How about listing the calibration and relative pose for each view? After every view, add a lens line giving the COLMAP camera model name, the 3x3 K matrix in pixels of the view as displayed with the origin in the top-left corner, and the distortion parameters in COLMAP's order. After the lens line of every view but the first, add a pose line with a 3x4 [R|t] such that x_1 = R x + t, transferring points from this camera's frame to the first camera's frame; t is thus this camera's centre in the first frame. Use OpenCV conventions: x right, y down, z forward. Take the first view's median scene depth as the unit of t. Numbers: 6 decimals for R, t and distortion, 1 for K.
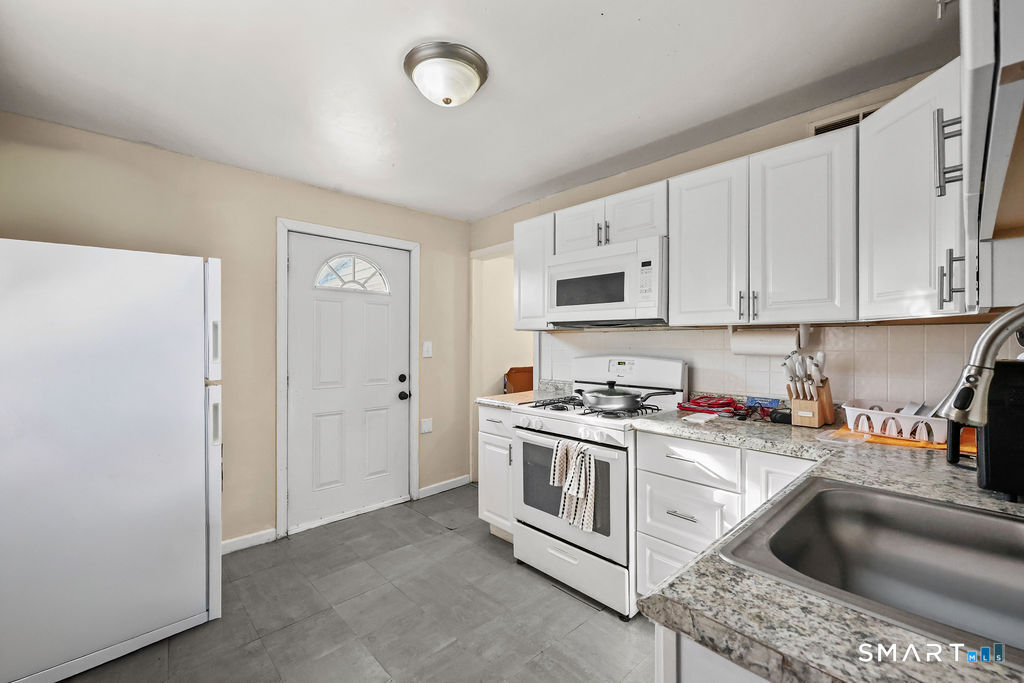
lens RADIAL K [[424.8, 0, 512.0], [0, 424.8, 341.5], [0, 0, 1]] dist [0.000338, 0.000042]
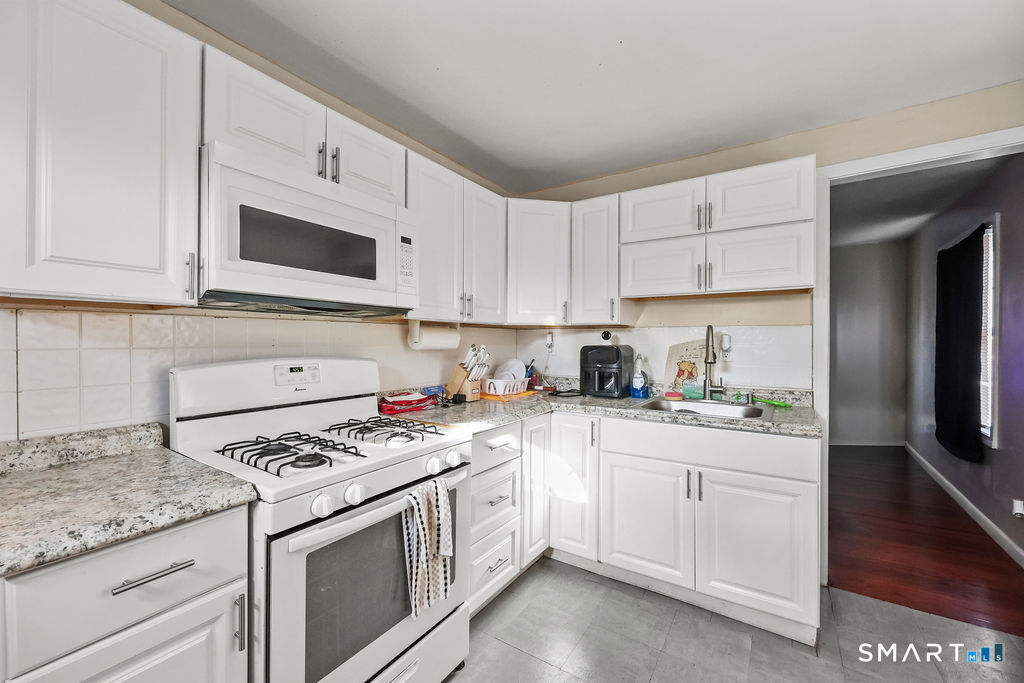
lens RADIAL K [[409.5, 0, 513.4], [0, 409.5, 342.8], [0, 0, 1]] dist [-0.000384, 0.000049]
pose [[-0.244581, -0.000650, 0.969629, -0.468627], [0.000095, 1.000000, 0.000695, 0.012043], [-0.969629, 0.000262, -0.244581, 0.941269]]
